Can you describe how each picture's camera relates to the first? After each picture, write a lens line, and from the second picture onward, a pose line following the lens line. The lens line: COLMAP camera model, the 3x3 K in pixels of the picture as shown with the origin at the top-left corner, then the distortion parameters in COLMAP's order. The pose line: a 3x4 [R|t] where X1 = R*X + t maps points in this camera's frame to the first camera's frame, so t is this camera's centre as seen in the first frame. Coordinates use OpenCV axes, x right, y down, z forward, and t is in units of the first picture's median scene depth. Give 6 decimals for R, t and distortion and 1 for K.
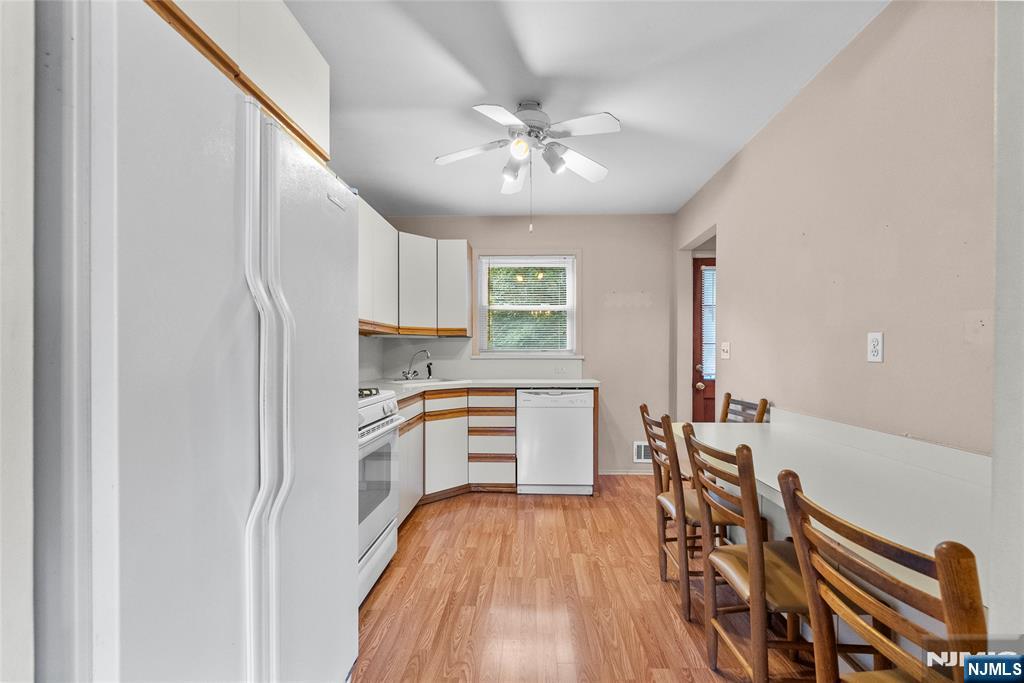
lens RADIAL K [[417.6, 0, 517.1], [0, 417.6, 349.0], [0, 0, 1]] dist [0.000862, -0.002751]
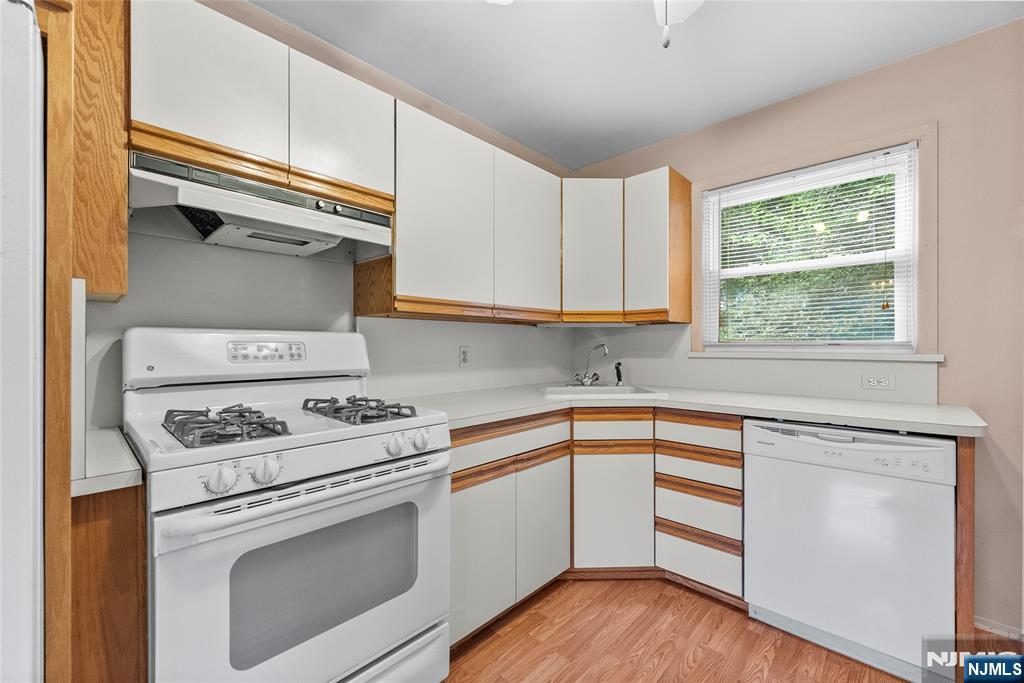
lens RADIAL K [[417.6, 0, 507.2], [0, 417.6, 345.1], [0, 0, 1]] dist [0.000862, -0.002751]
pose [[0.753301, -0.001906, -0.657673, 0.118725], [0.005665, 0.999978, 0.003591, 0.000893], [0.657651, -0.006431, 0.753295, 0.410280]]
